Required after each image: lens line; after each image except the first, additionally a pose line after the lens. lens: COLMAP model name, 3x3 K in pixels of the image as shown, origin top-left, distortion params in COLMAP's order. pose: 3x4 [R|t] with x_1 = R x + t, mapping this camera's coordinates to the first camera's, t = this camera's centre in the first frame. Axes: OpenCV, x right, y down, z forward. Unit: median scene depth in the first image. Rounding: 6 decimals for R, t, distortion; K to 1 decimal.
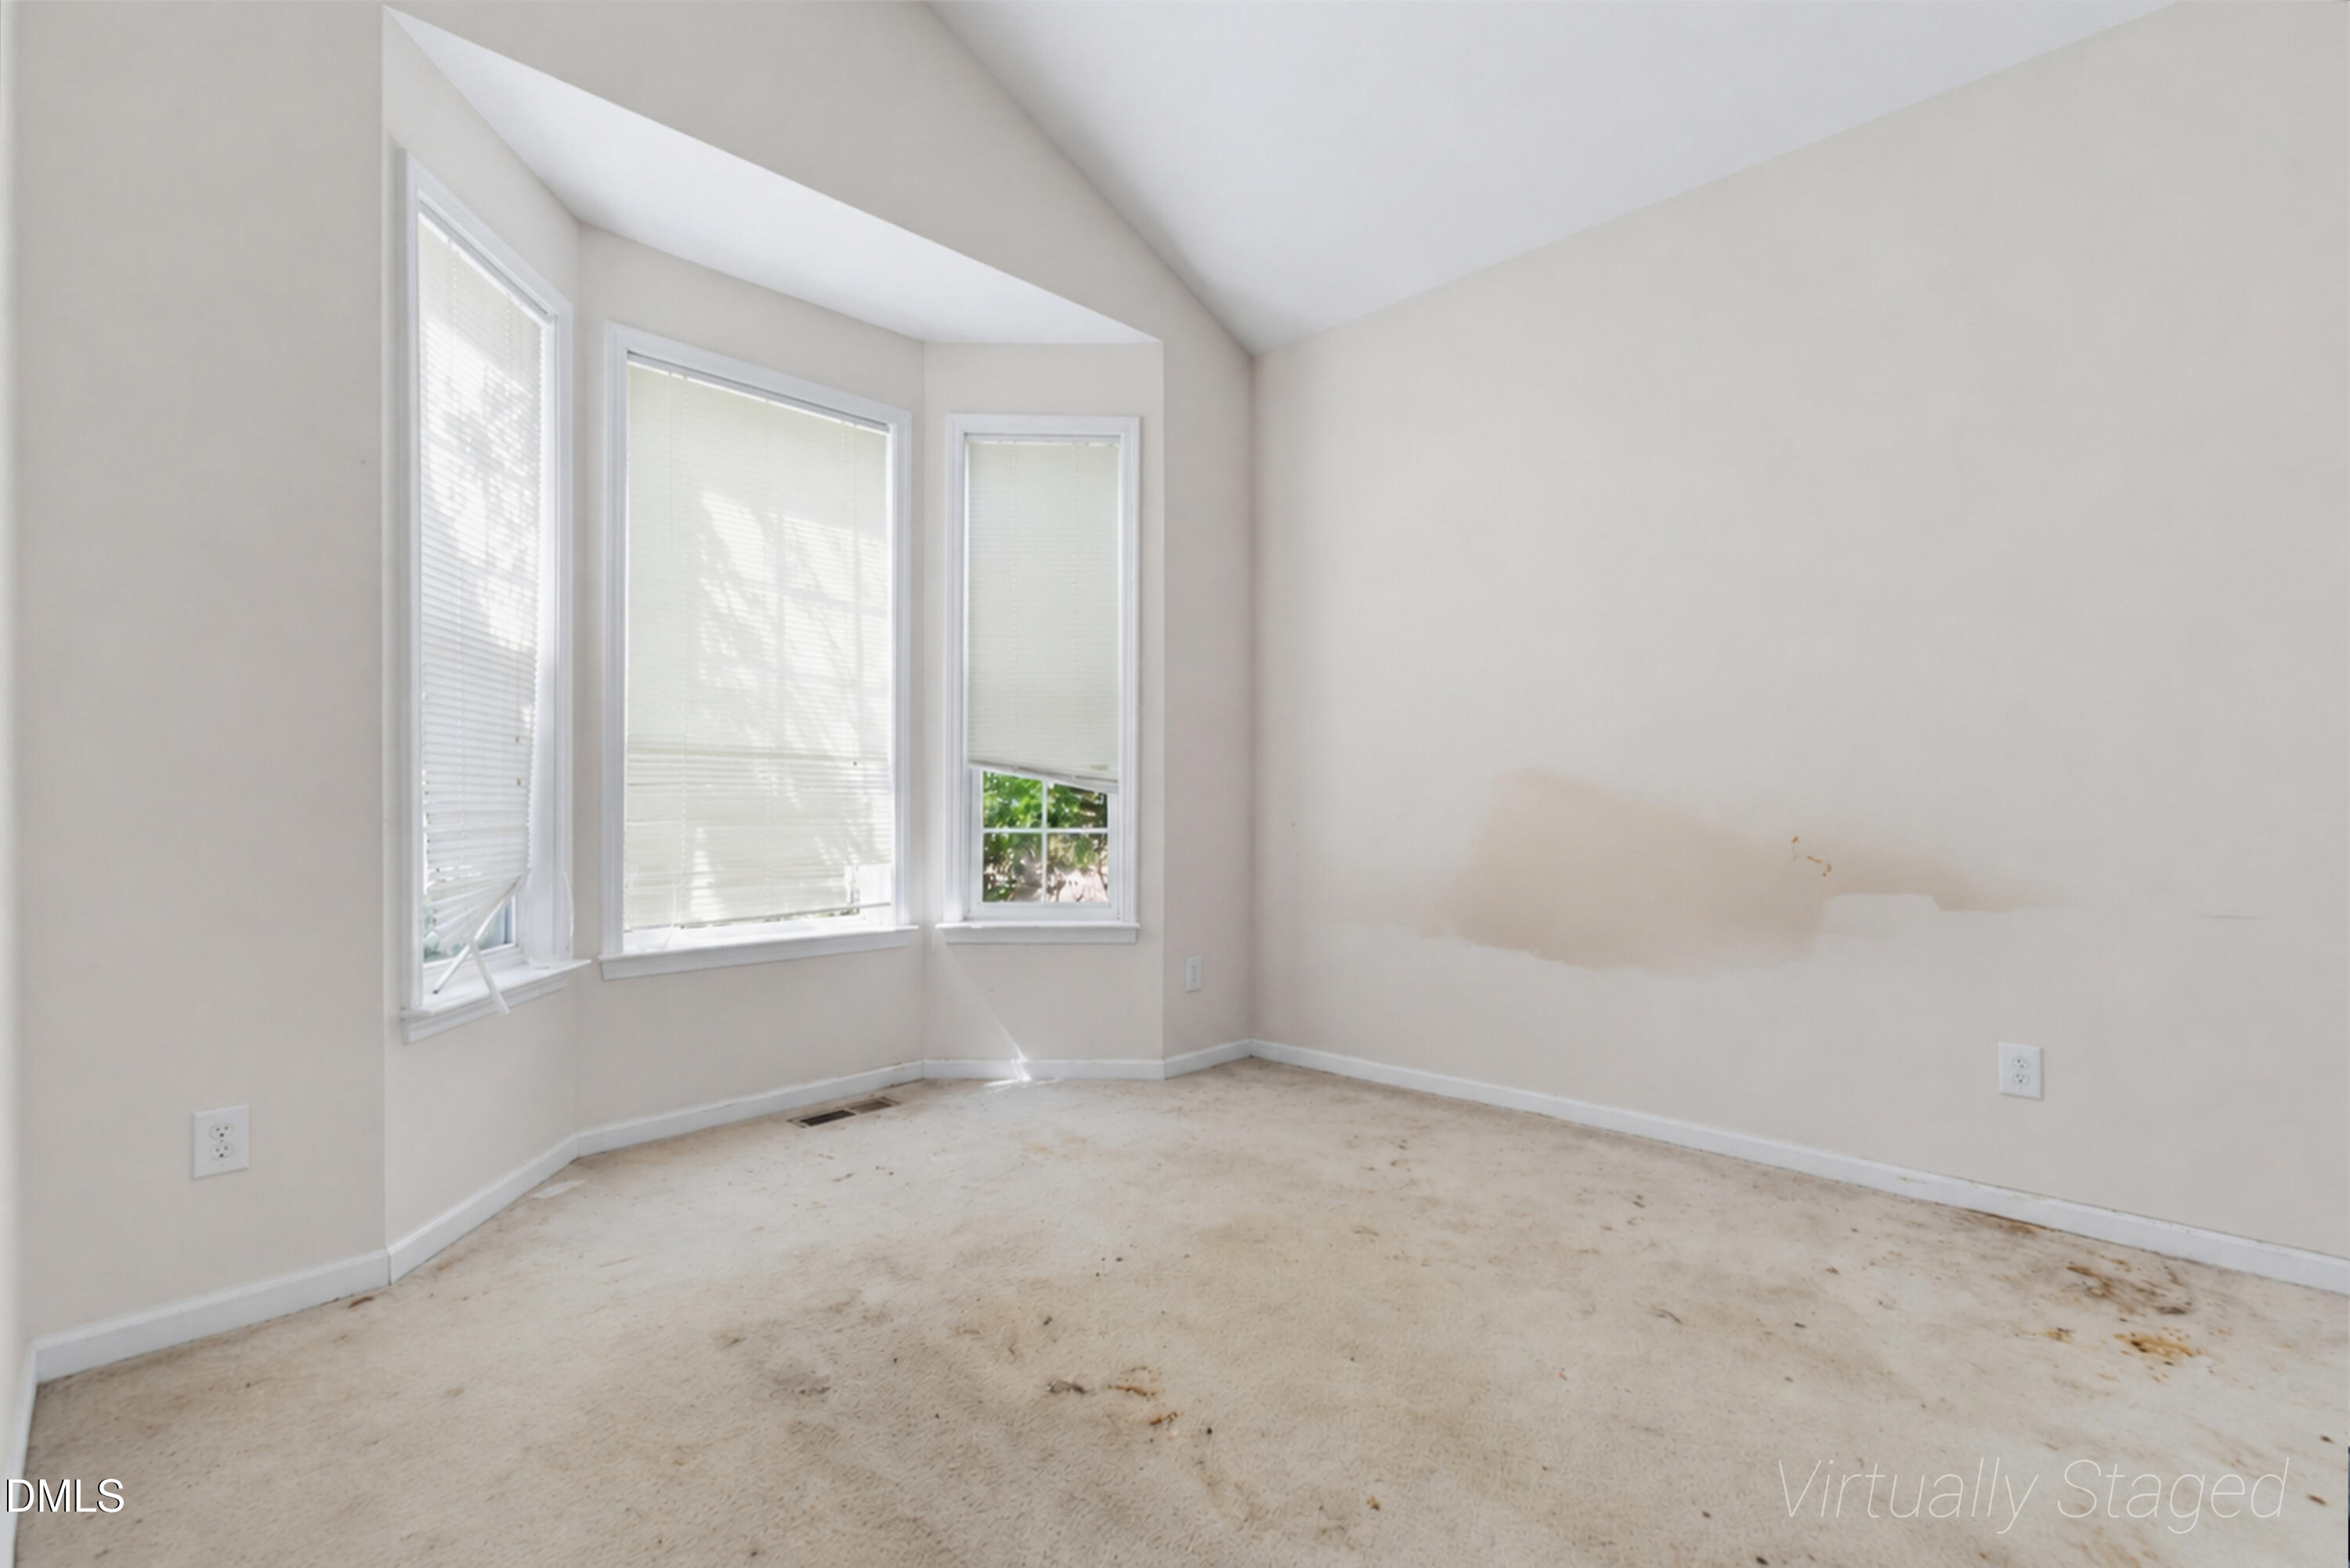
lens RADIAL K [[1059.0, 0, 1175.0], [0, 1059.0, 784.0], [0, 0, 1]] dist [0.028832, 0.000002]
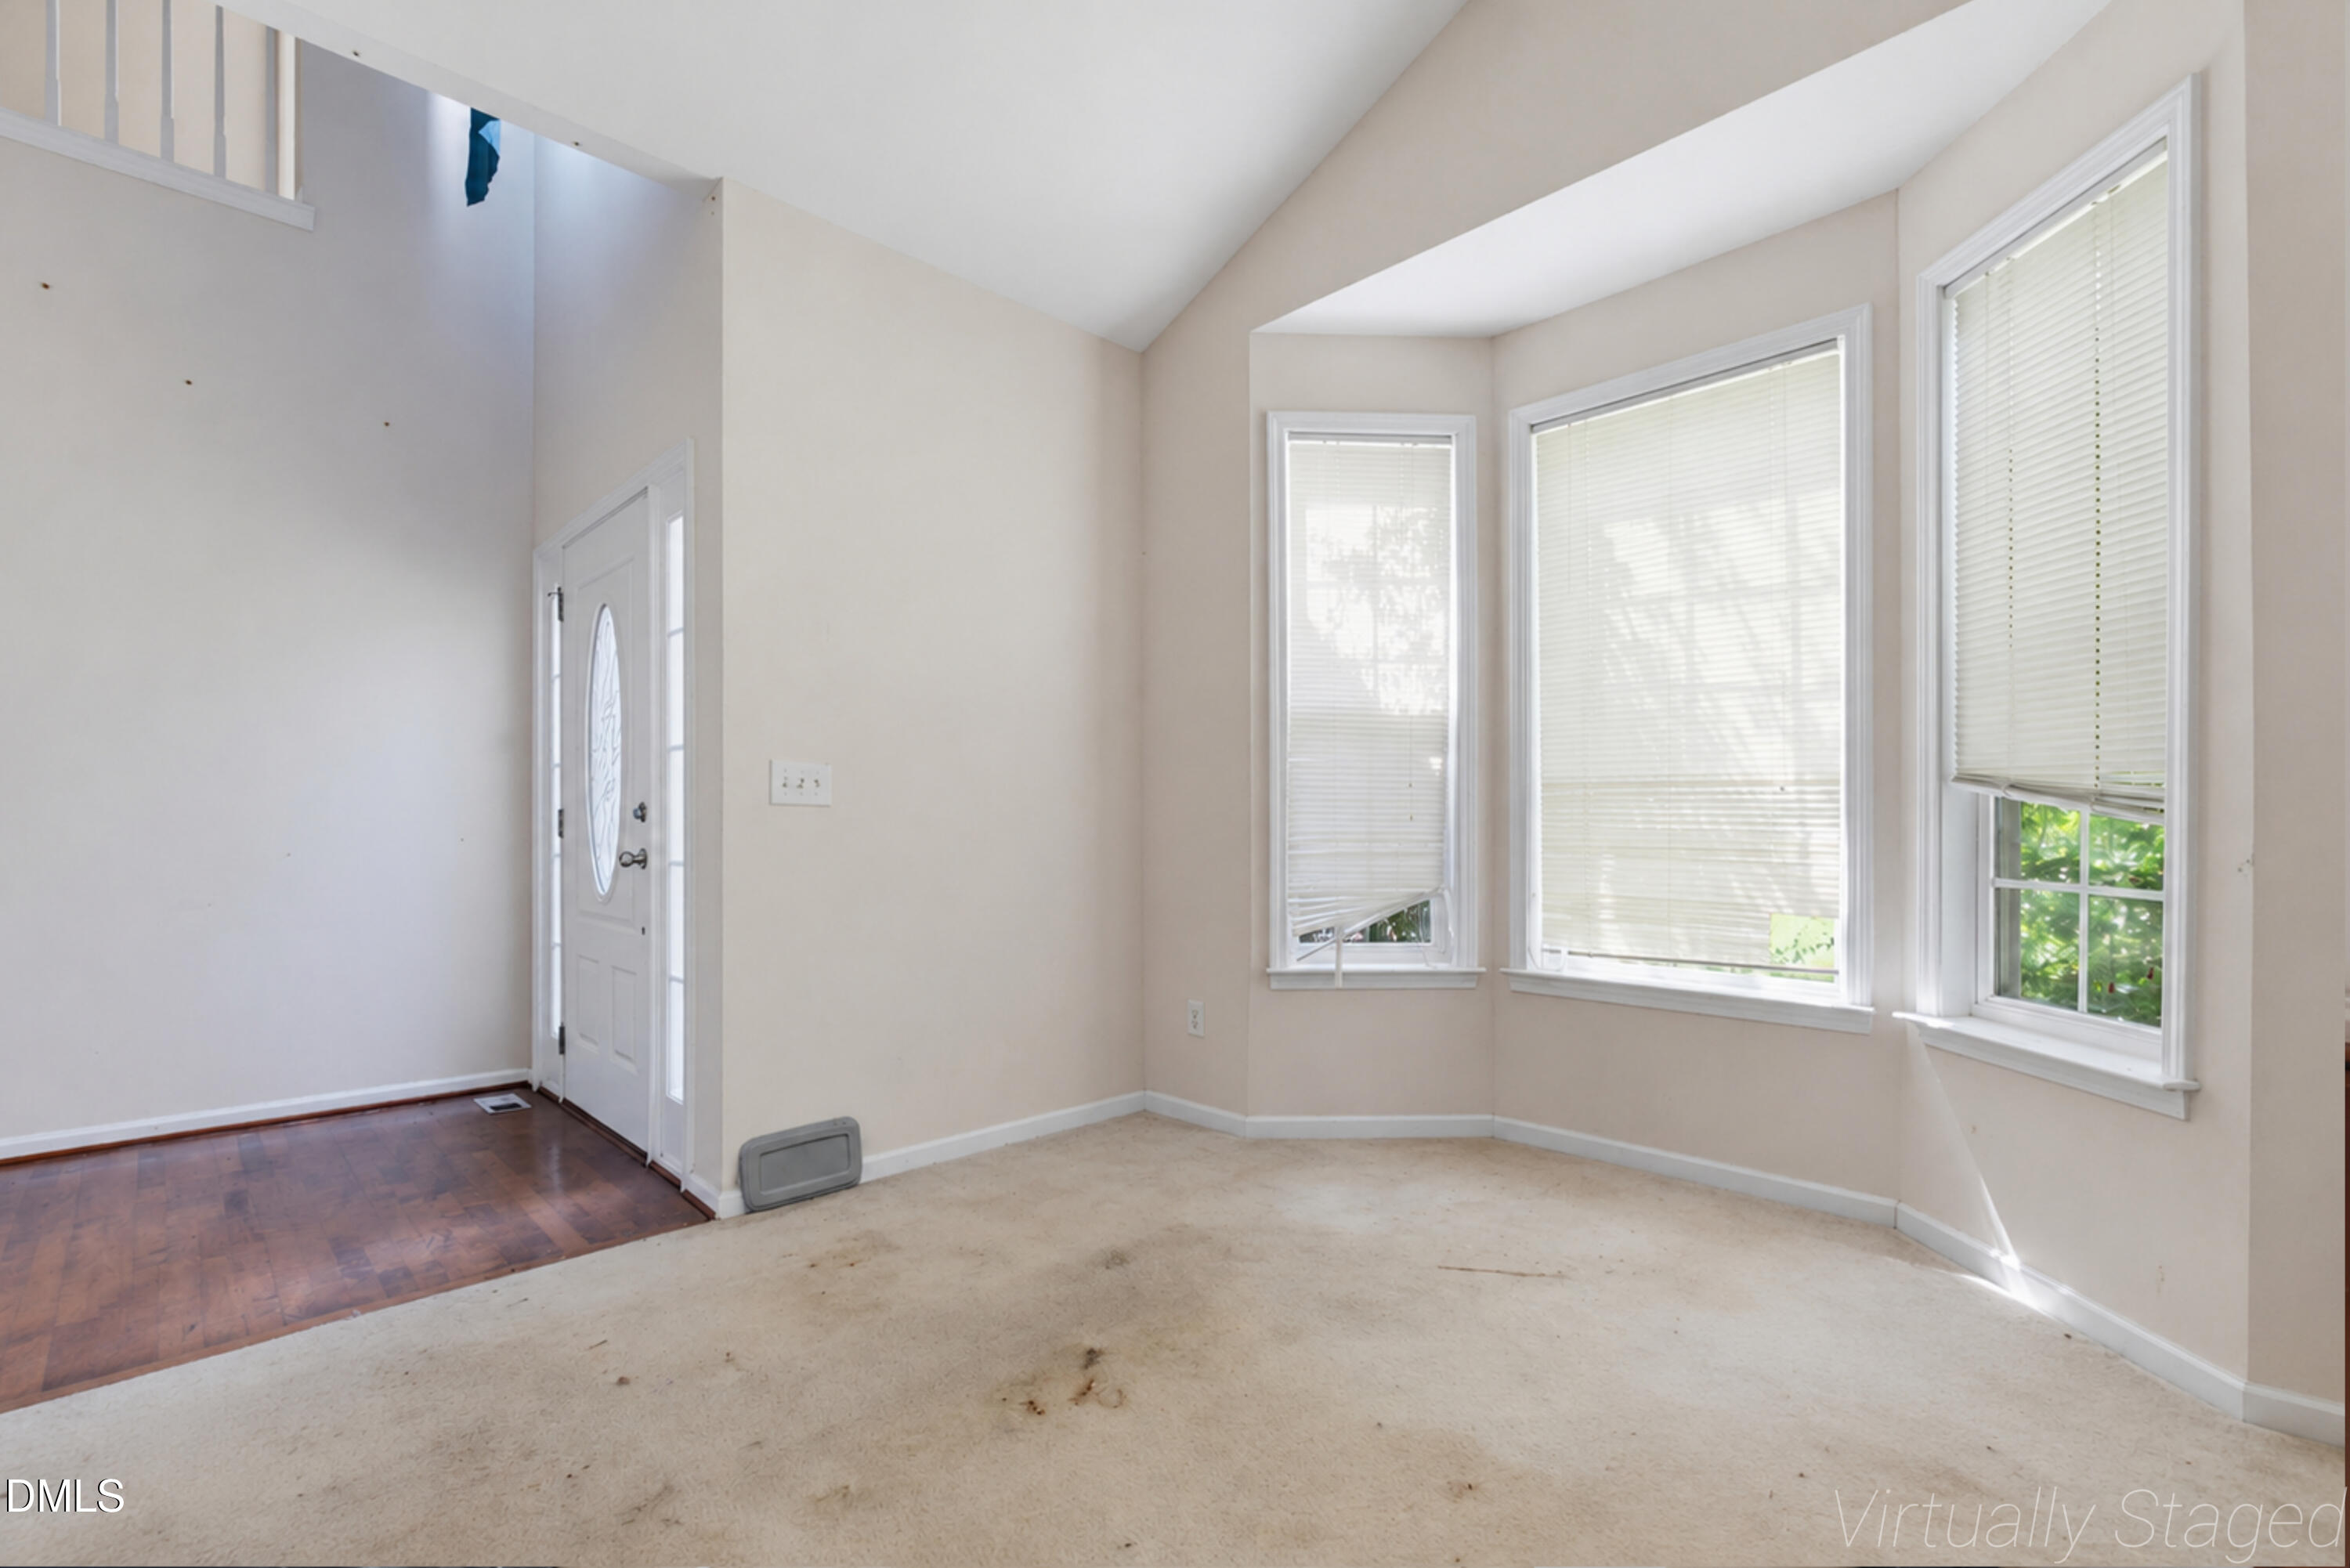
lens RADIAL K [[1047.7, 0, 1165.3], [0, 1047.7, 824.6], [0, 0, 1]] dist [-0.009667, 0.000011]
pose [[-0.020262, 0.000389, -0.999795, 0.496284], [0.013877, 0.999904, 0.000108, 0.001558], [0.999698, -0.013872, -0.020265, 0.556936]]
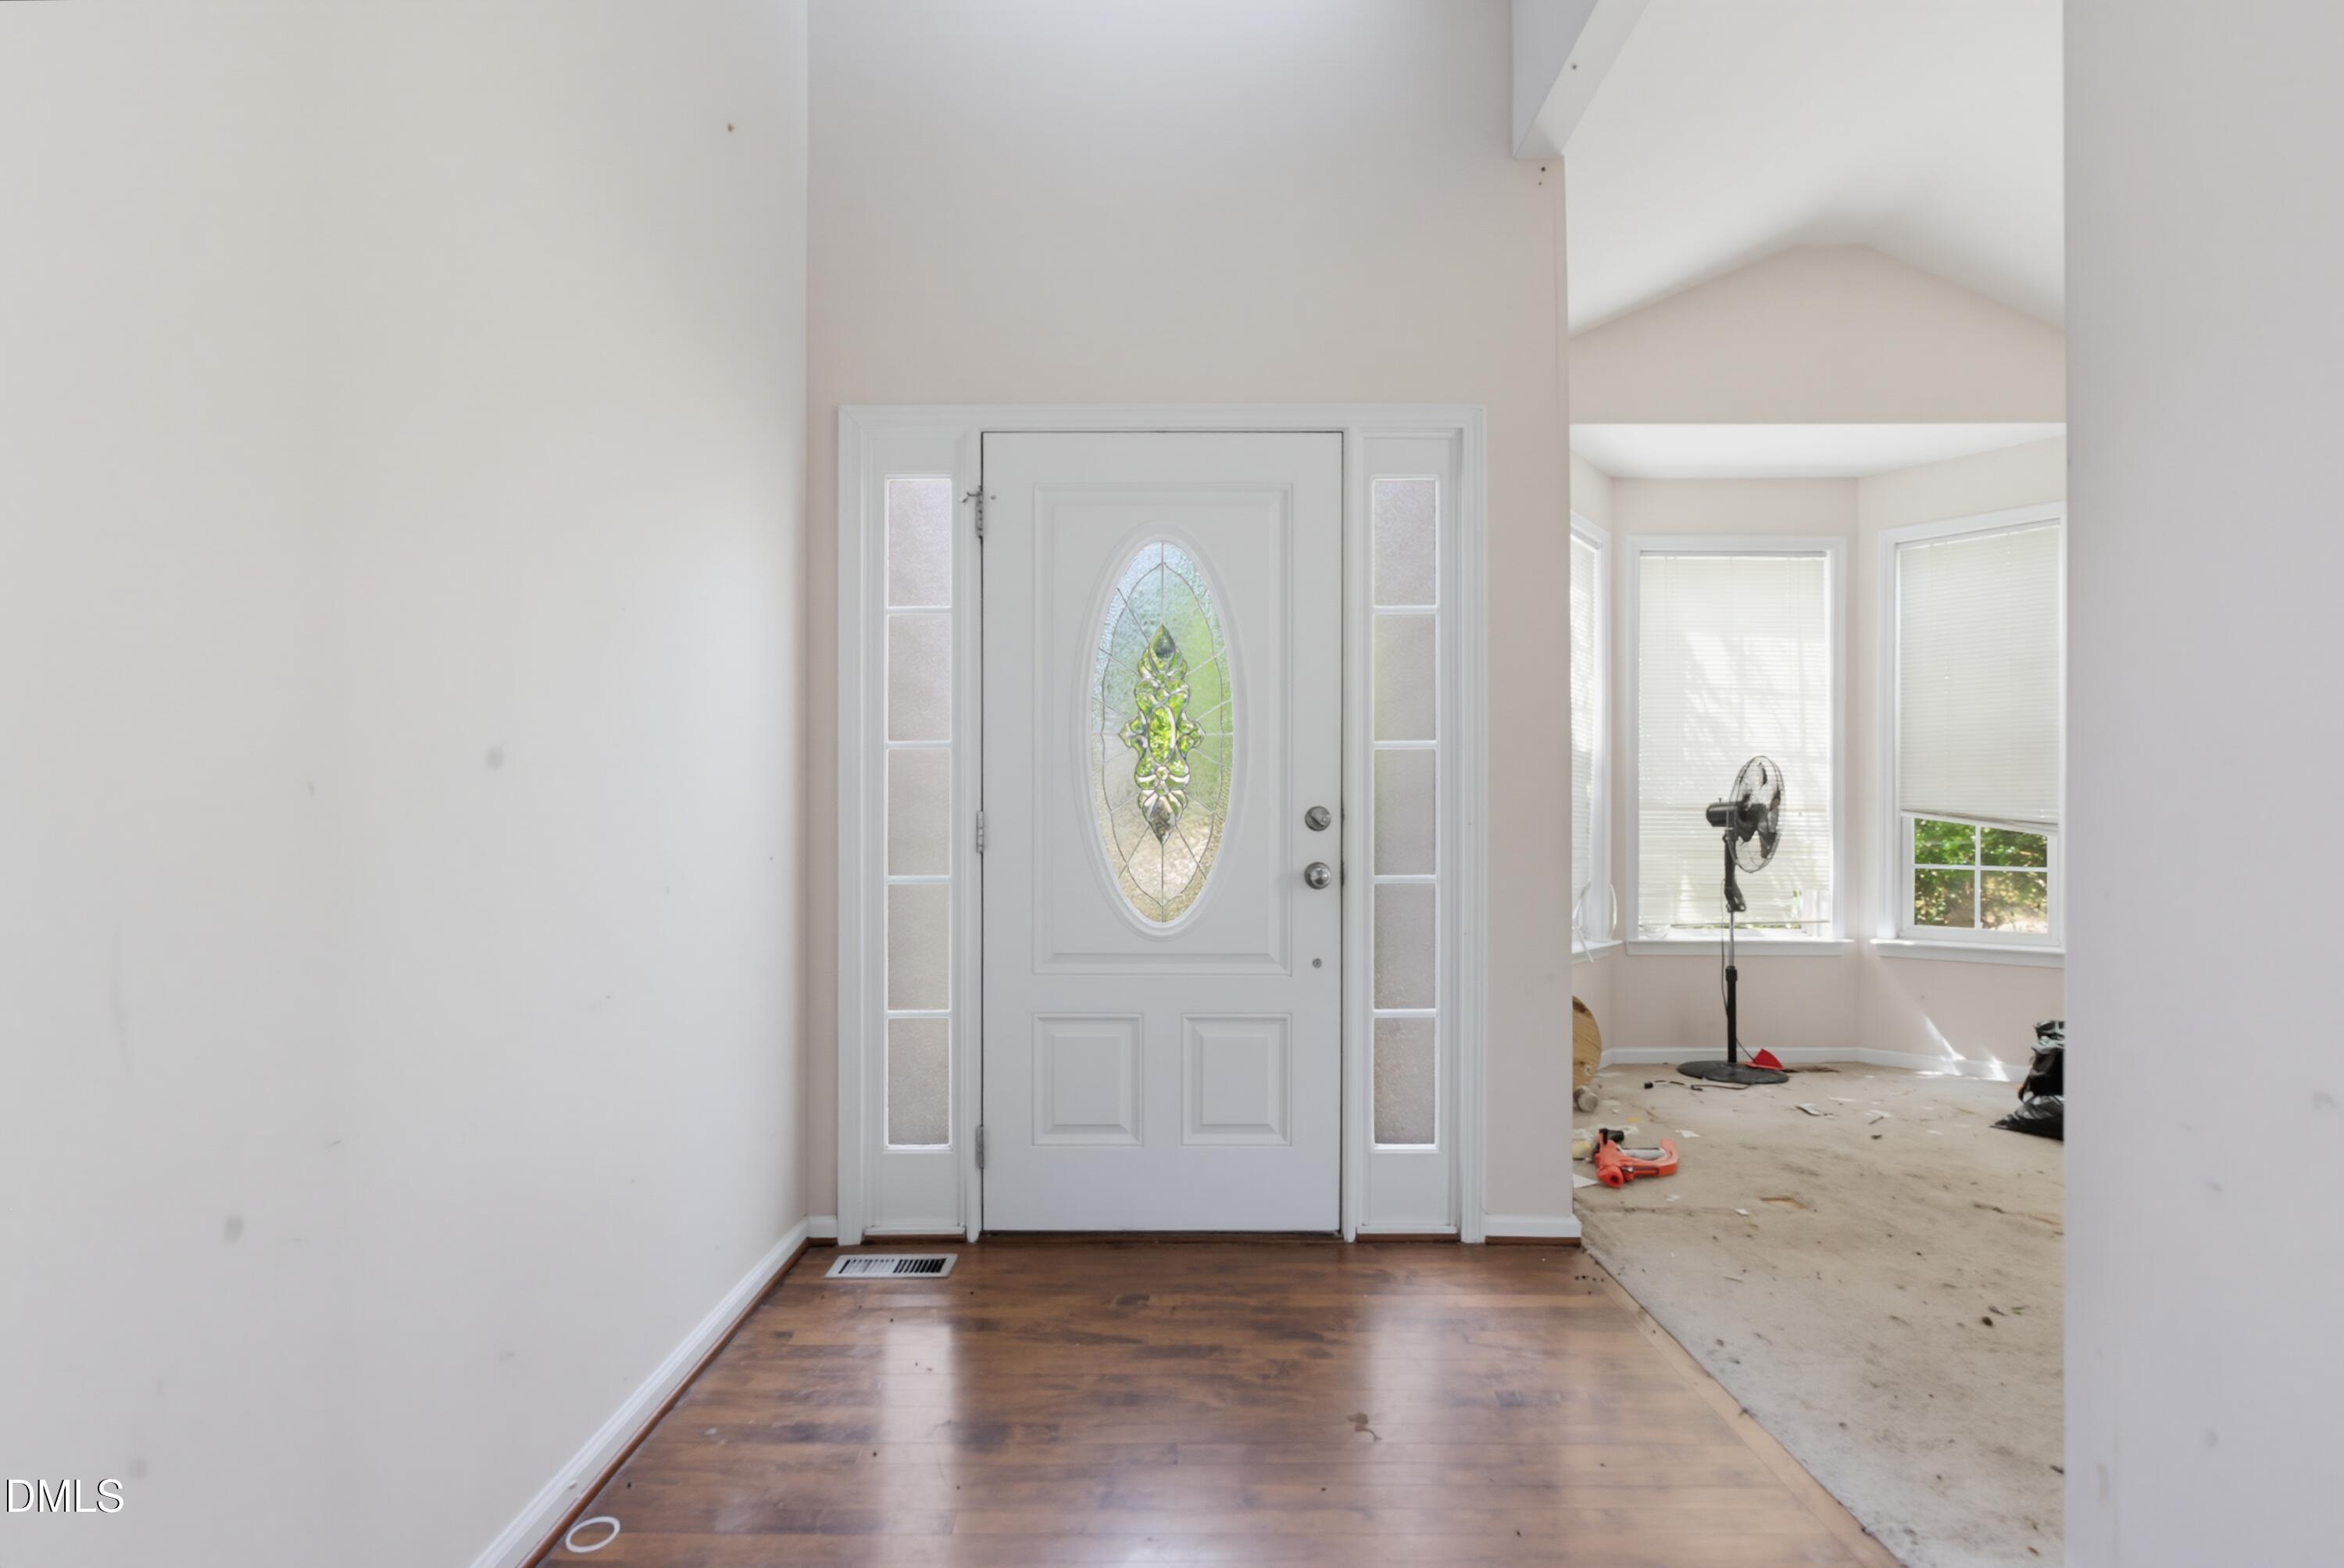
lens RADIAL K [[1044.9, 0, 1172.5], [0, 1044.9, 842.9], [0, 0, 1]] dist [0.000861, 0.000196]
pose [[0.705819, 0.003792, -0.708382, 0.072539], [0.011353, 0.999797, 0.016664, -0.013717], [0.708301, -0.019804, 0.705632, -0.482861]]
